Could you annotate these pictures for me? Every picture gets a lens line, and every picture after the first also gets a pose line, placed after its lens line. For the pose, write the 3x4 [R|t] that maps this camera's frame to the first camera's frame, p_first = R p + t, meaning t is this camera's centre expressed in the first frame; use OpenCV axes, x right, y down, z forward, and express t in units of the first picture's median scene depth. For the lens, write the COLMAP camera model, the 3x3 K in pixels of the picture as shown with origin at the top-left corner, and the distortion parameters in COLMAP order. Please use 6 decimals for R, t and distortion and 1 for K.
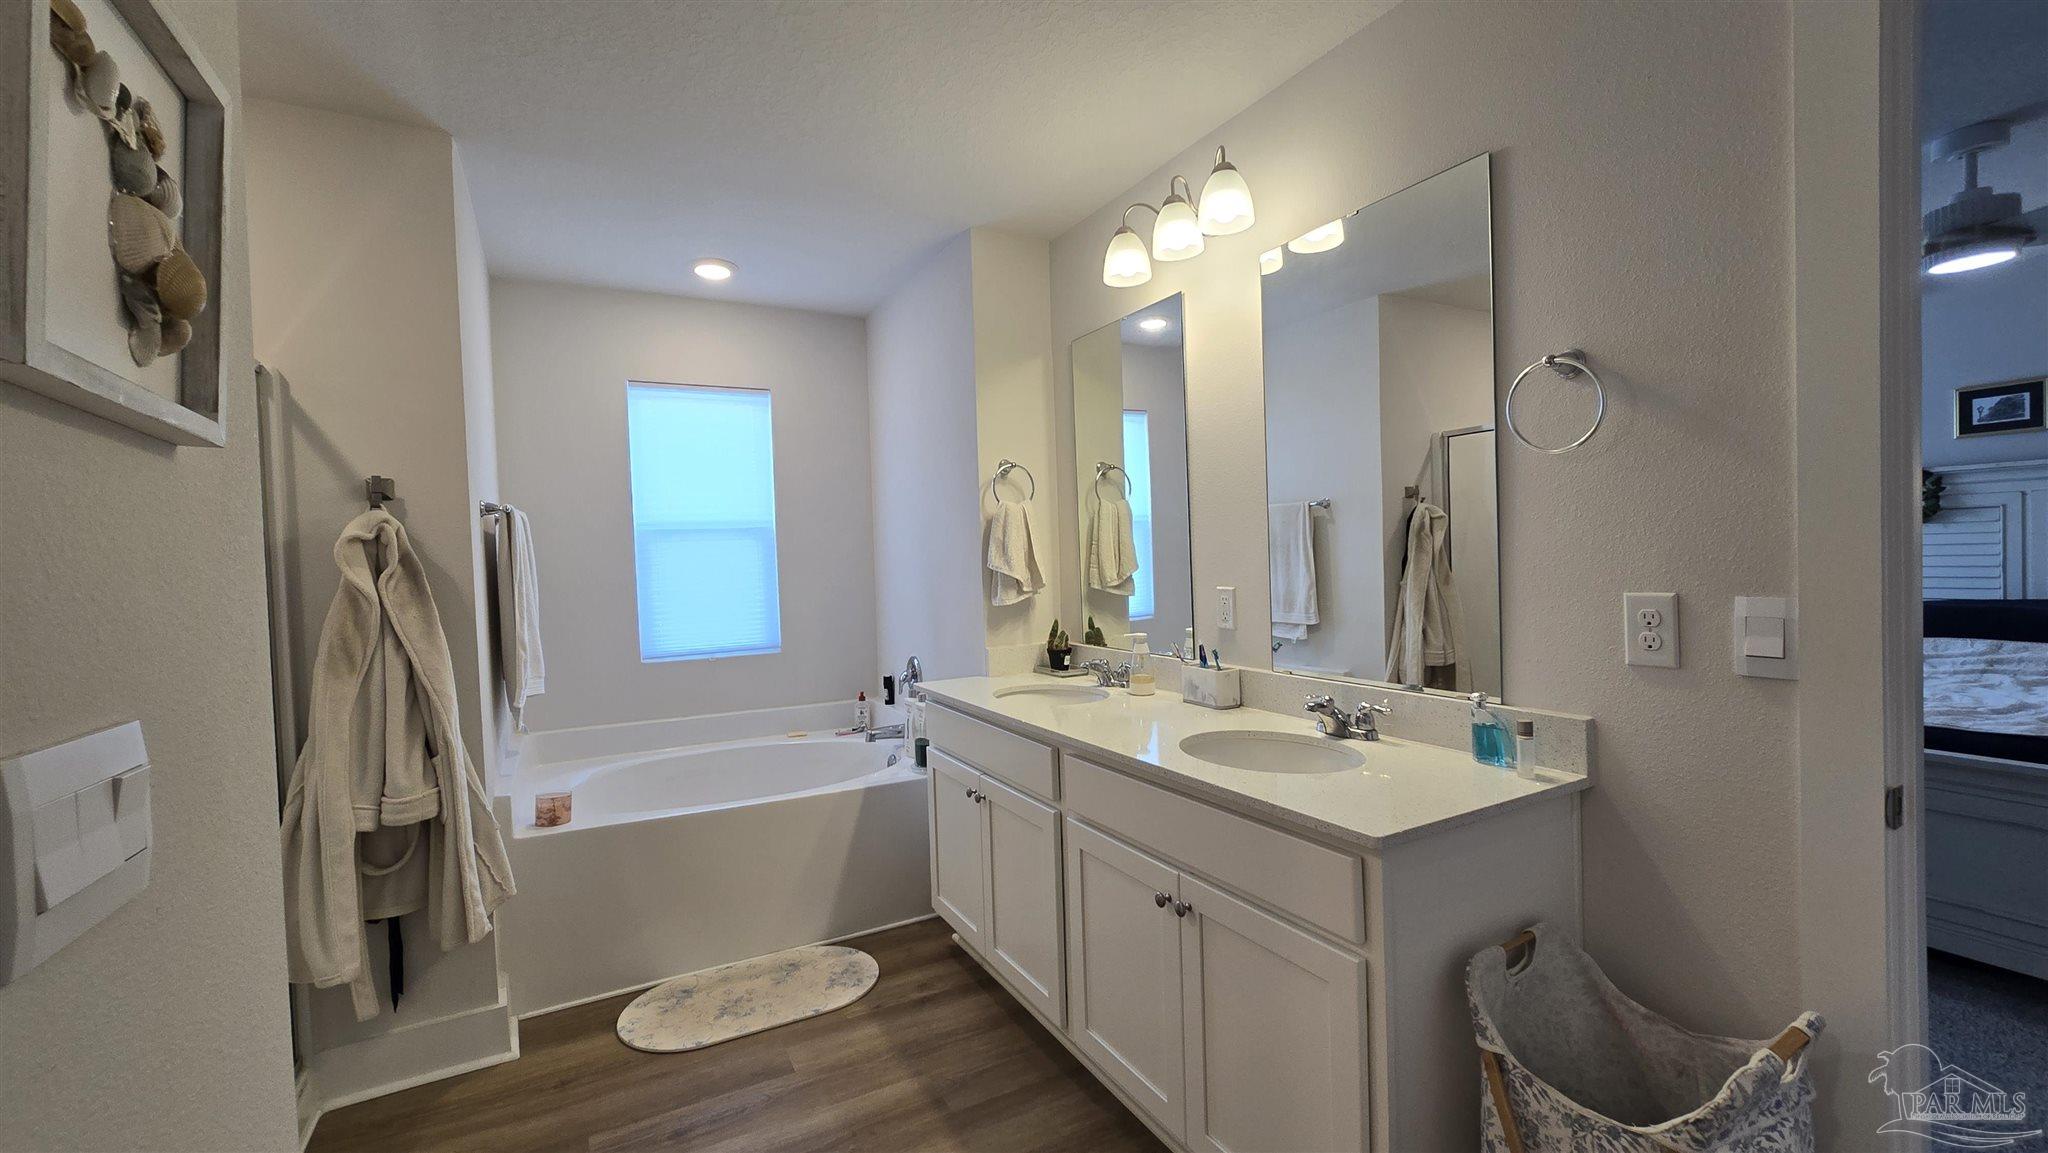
lens RADIAL K [[836.3, 0, 1010.9], [0, 836.3, 564.6], [0, 0, 1]] dist [-0.001242, 0.000446]
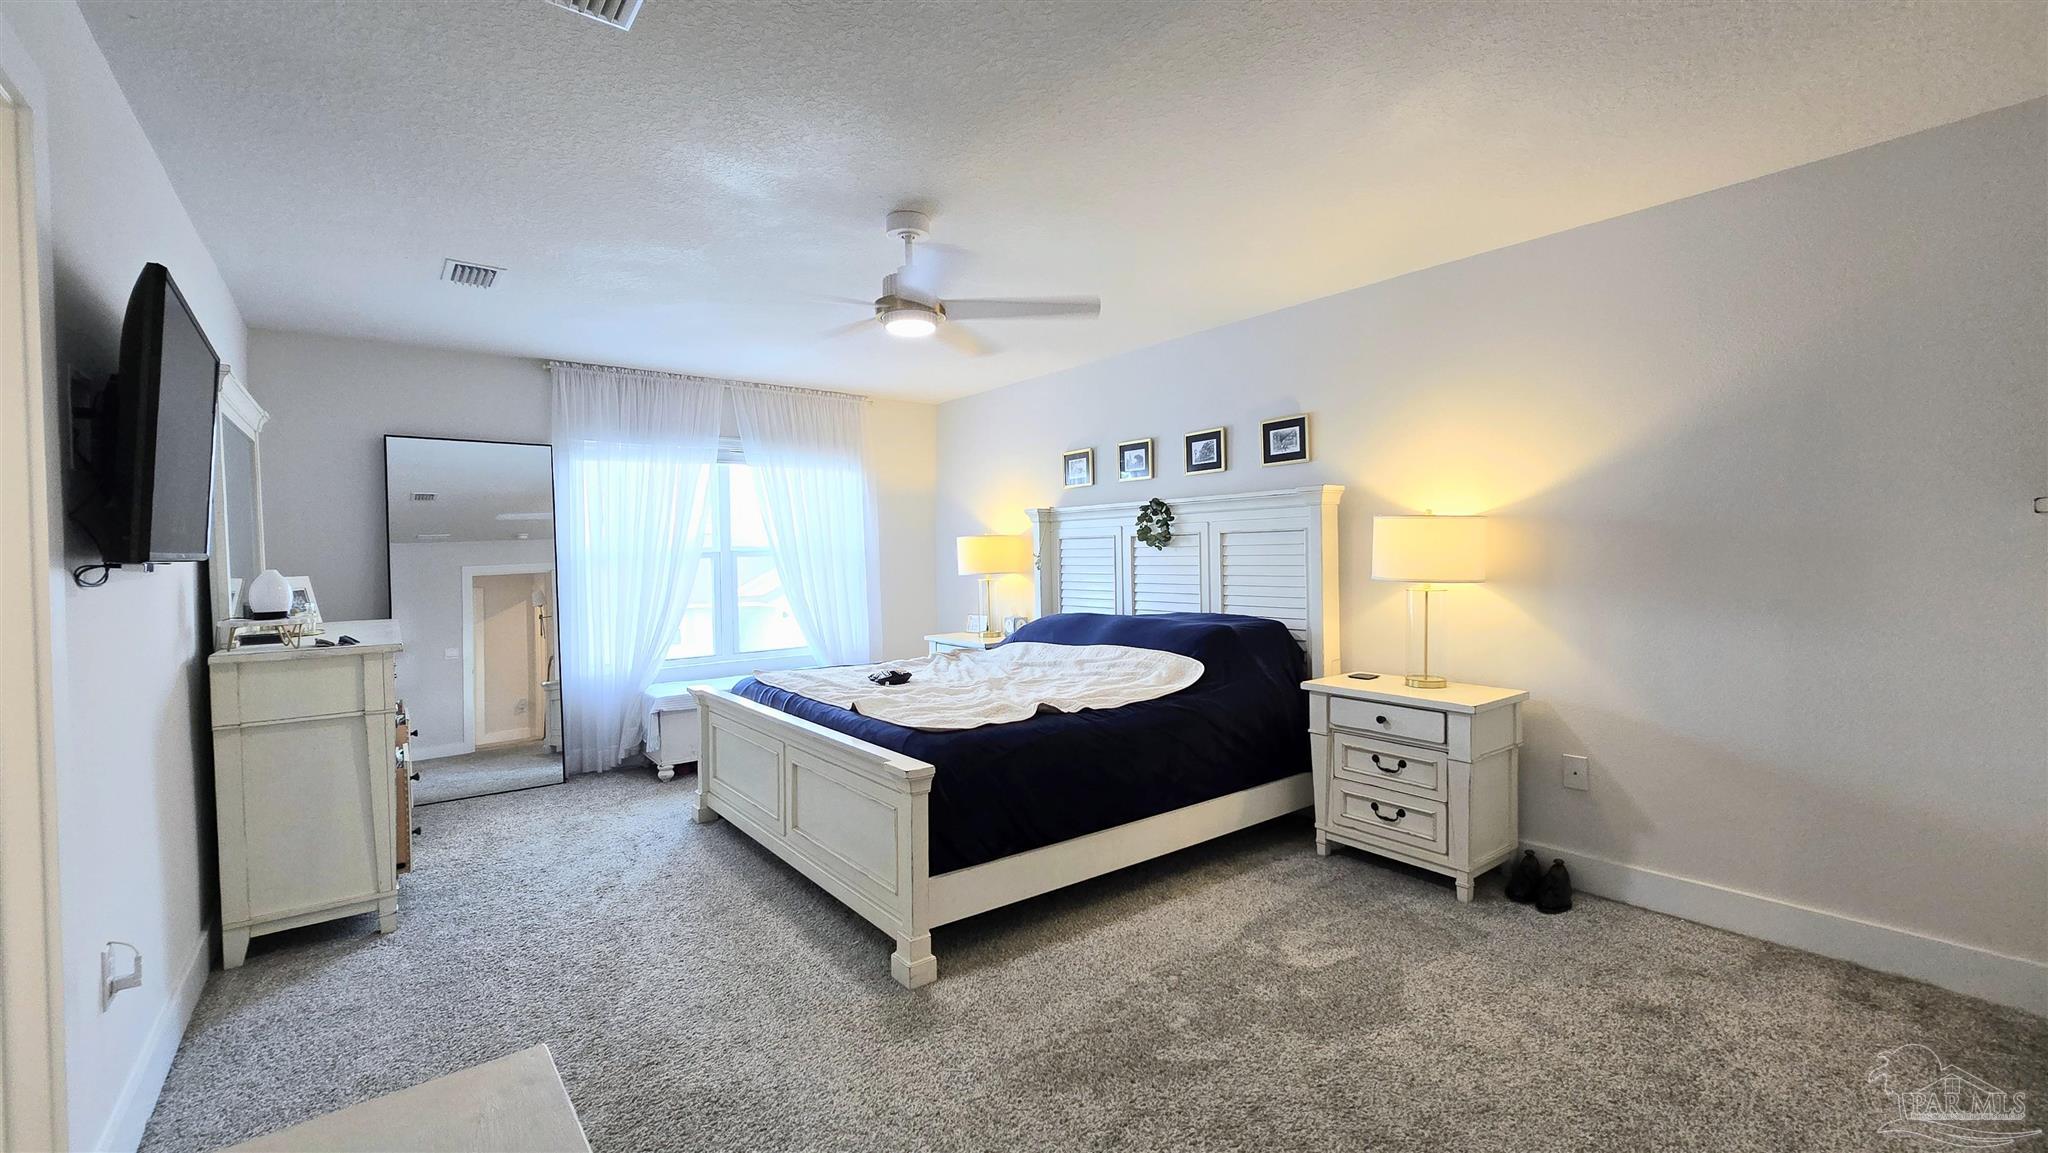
lens RADIAL K [[836.3, 0, 1025.3], [0, 836.3, 567.7], [0, 0, 1]] dist [-0.001242, 0.000446]
pose [[0.986592, 0.018071, 0.162203, 0.753703], [-0.018020, 0.999836, -0.001782, -0.015849], [-0.162208, -0.001165, 0.986756, -0.130118]]
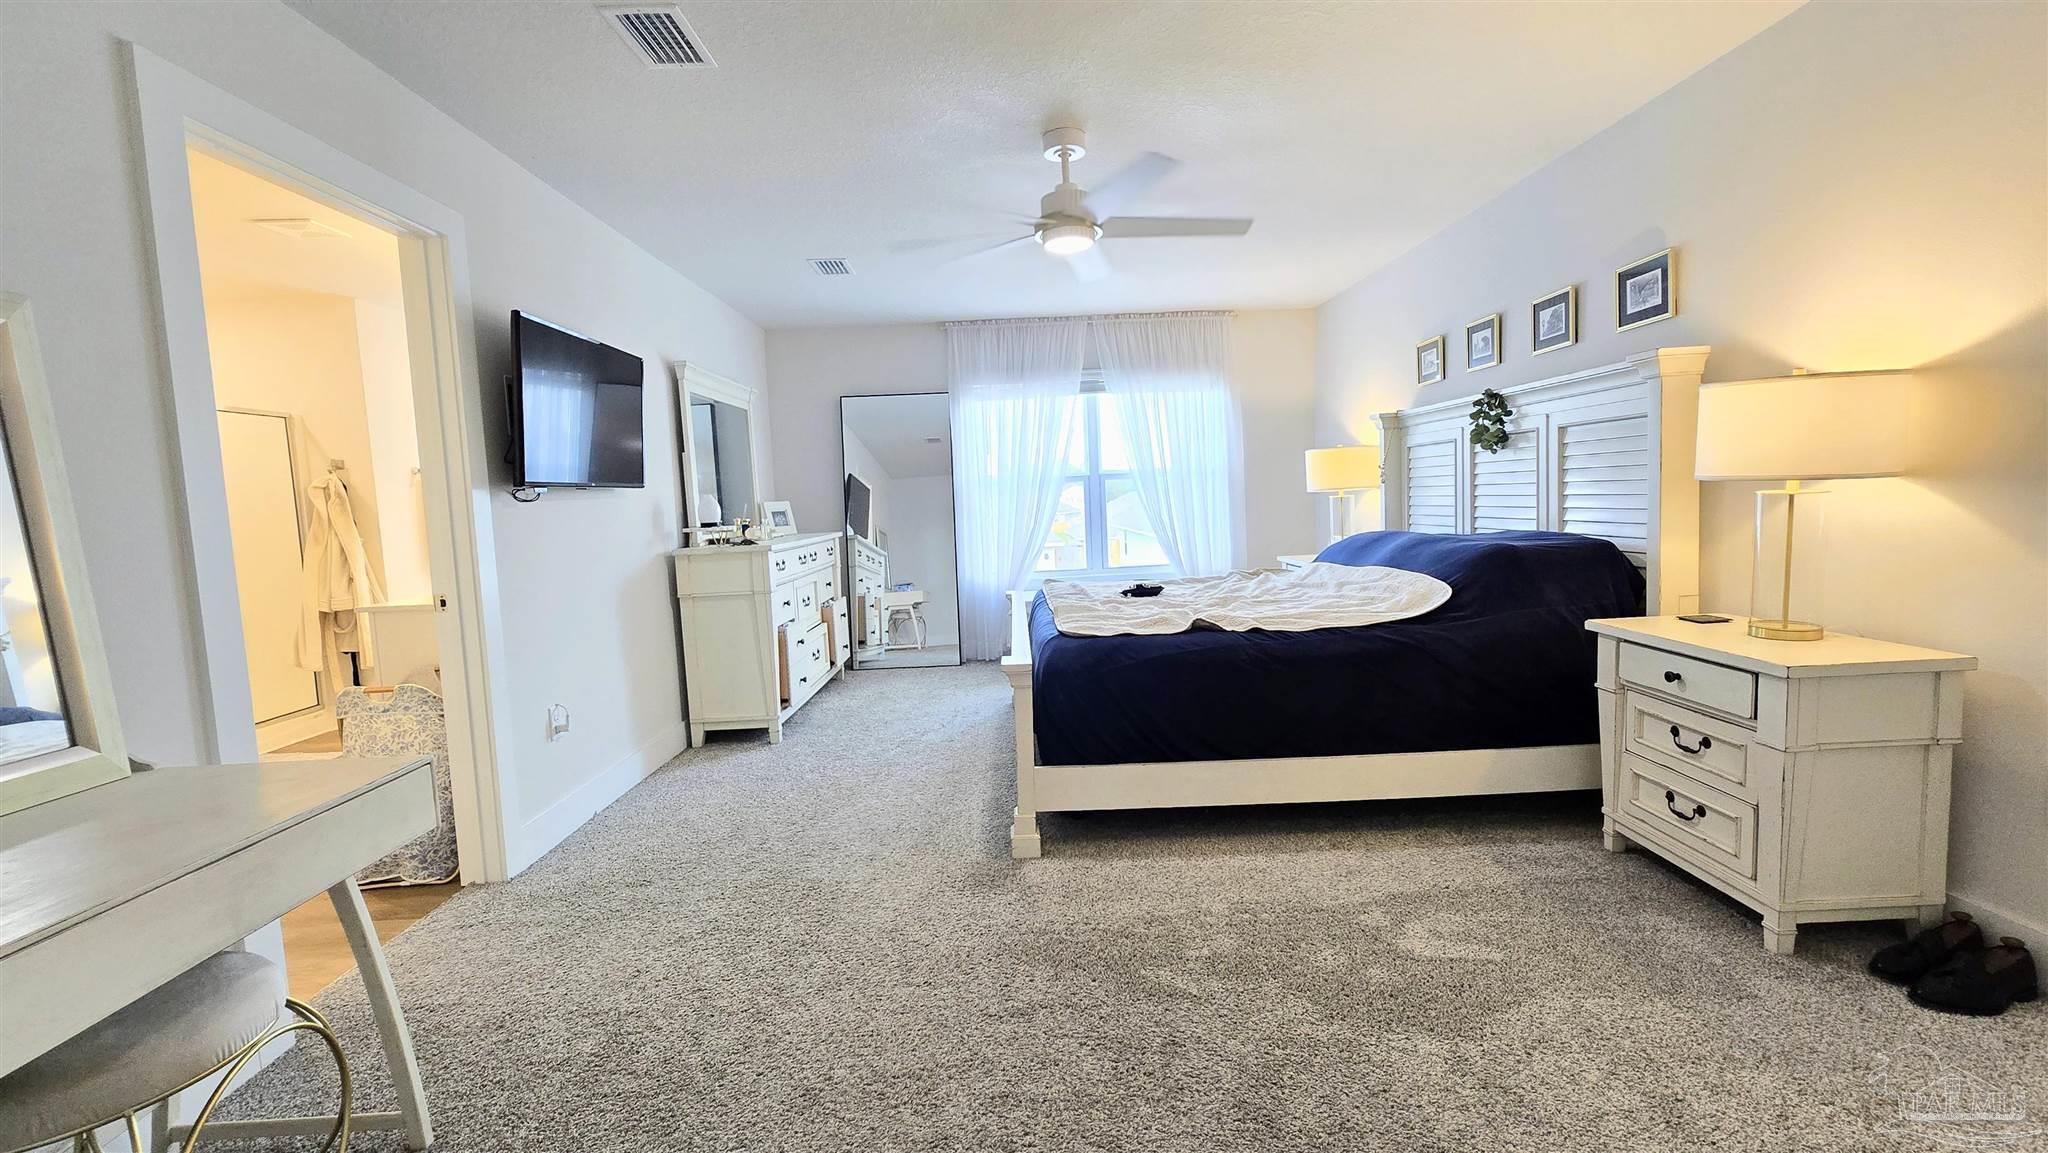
lens RADIAL K [[836.3, 0, 1027.4], [0, 836.3, 566.6], [0, 0, 1]] dist [-0.001242, 0.000446]
pose [[0.887850, 0.036693, -0.458668, 1.117440], [0.003637, 0.996224, 0.086738, -0.002212], [0.460119, -0.078679, 0.884364, -0.089196]]
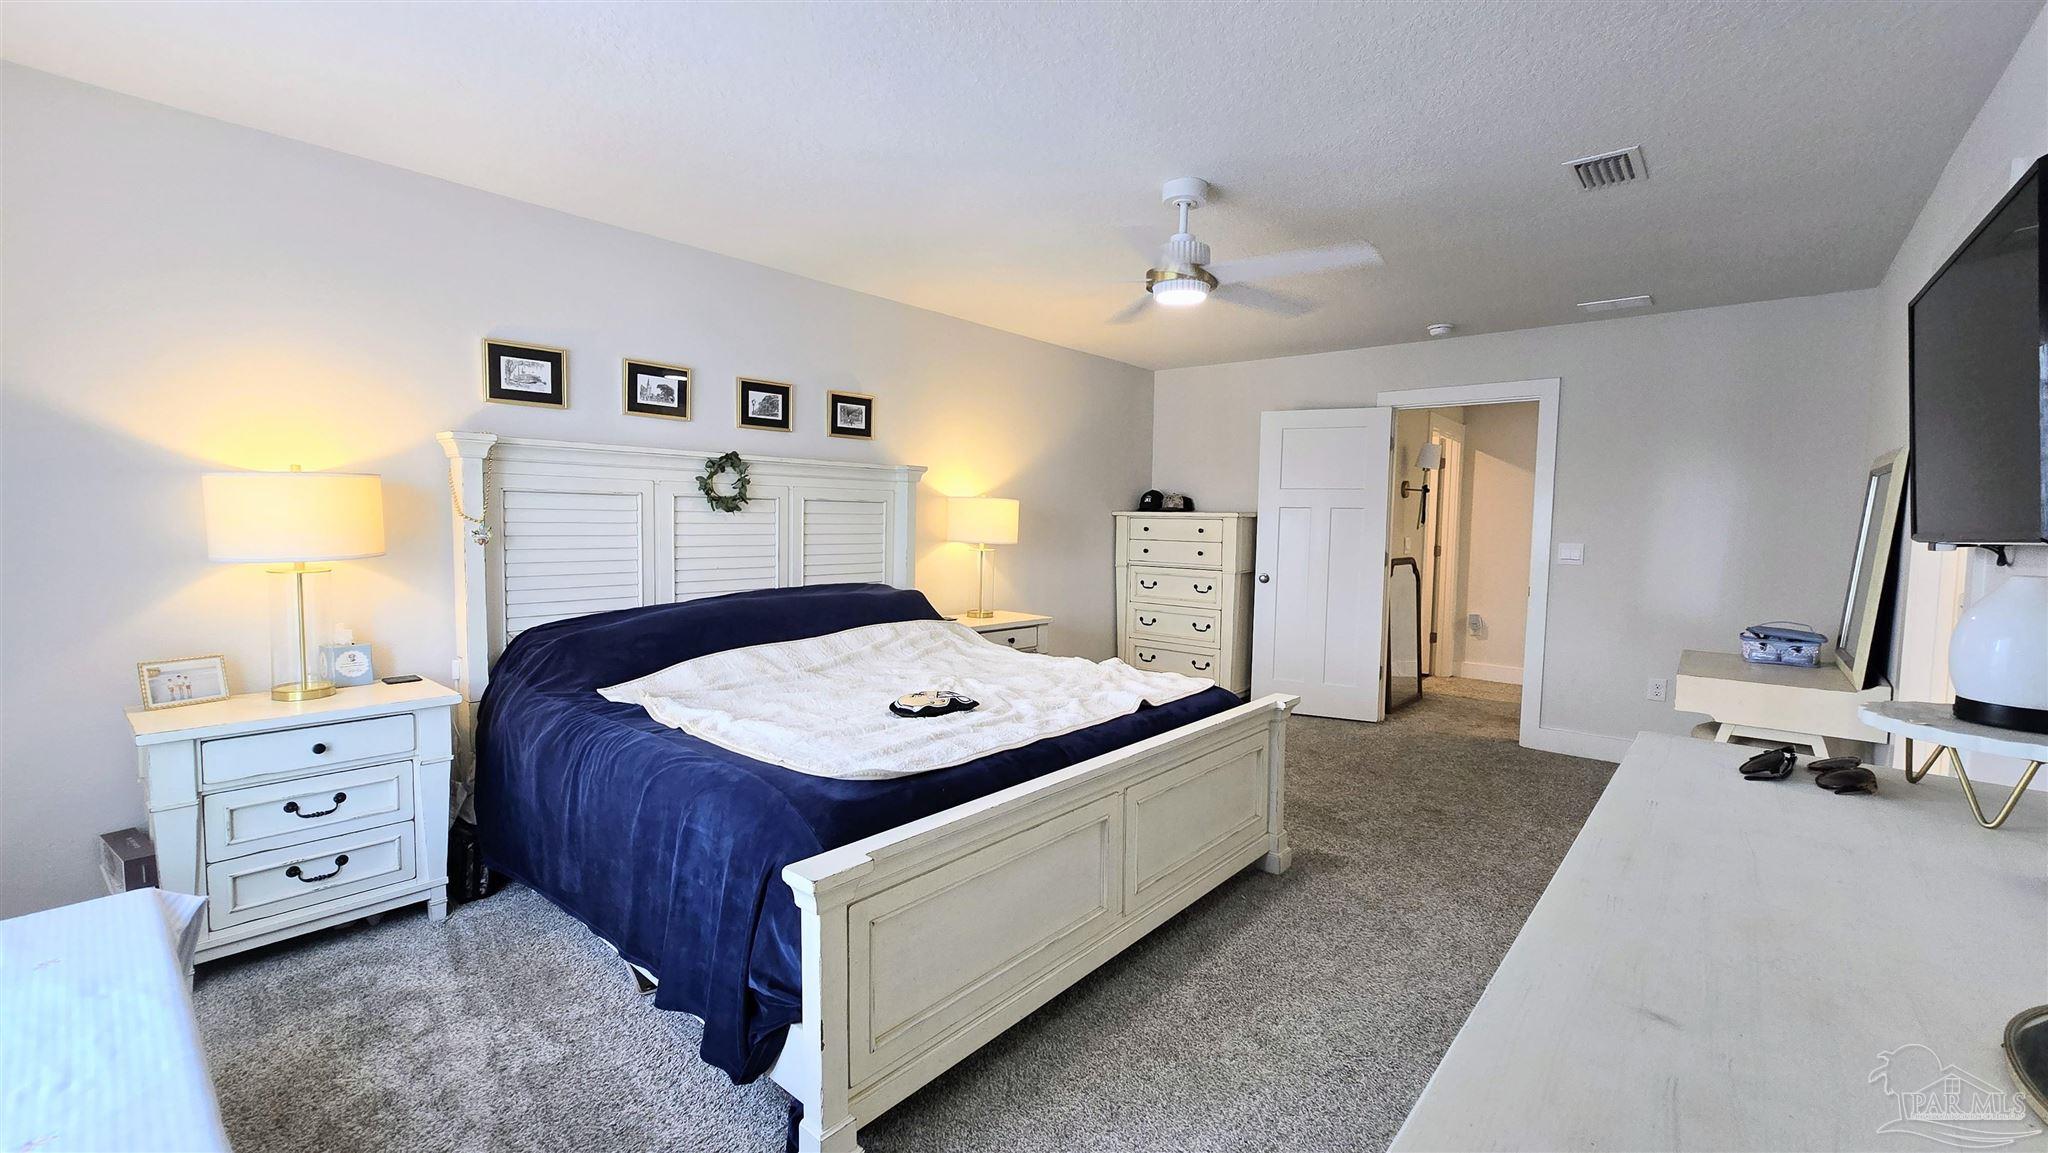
lens RADIAL K [[836.3, 0, 1017.8], [0, 836.3, 586.0], [0, 0, 1]] dist [-0.001242, 0.000446]
pose [[-0.365027, -0.038818, 0.930187, 0.088949], [0.018253, 0.998640, 0.048838, -0.006200], [-0.930818, 0.034806, -0.363822, 1.107799]]
